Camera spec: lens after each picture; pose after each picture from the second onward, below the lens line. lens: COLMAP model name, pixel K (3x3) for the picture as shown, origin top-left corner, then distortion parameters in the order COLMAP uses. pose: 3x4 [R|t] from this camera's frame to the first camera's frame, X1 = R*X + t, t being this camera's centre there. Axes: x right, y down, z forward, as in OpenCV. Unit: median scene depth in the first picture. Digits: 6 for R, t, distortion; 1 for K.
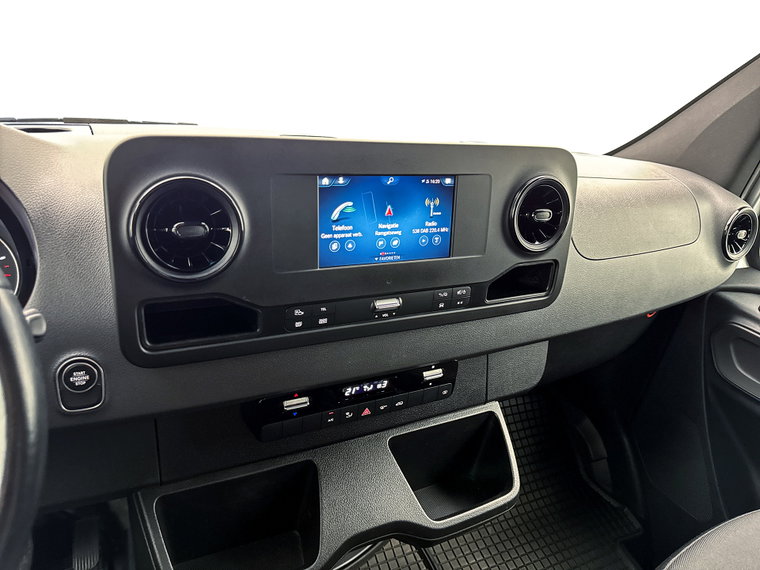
lens RADIAL K [[524.8, 0, 374.2], [0, 524.8, 279.8], [0, 0, 1]] dist [0.040306, -0.029447]
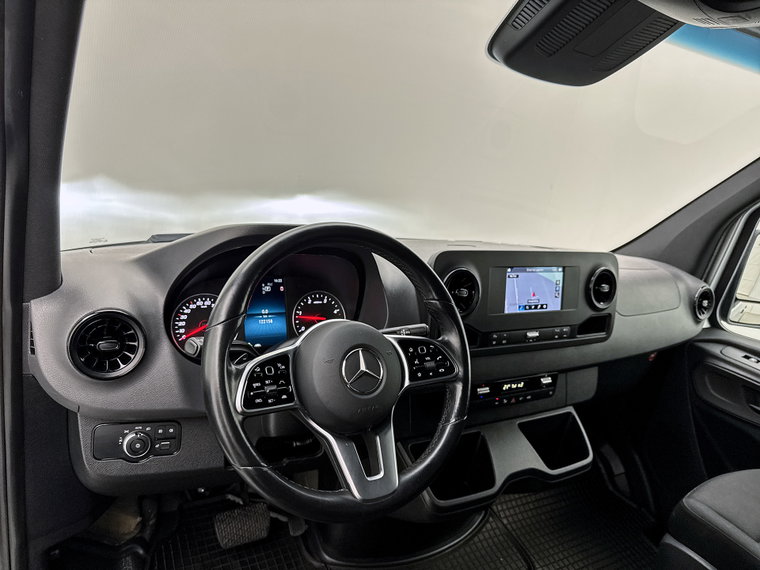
lens RADIAL K [[524.8, 0, 383.8], [0, 524.8, 282.2], [0, 0, 1]] dist [0.040306, -0.029447]
pose [[0.996878, 0.002438, 0.078924, -0.518396], [0.010041, 0.987494, -0.157334, 0.122016], [-0.078320, 0.157635, 0.984387, -0.657771]]
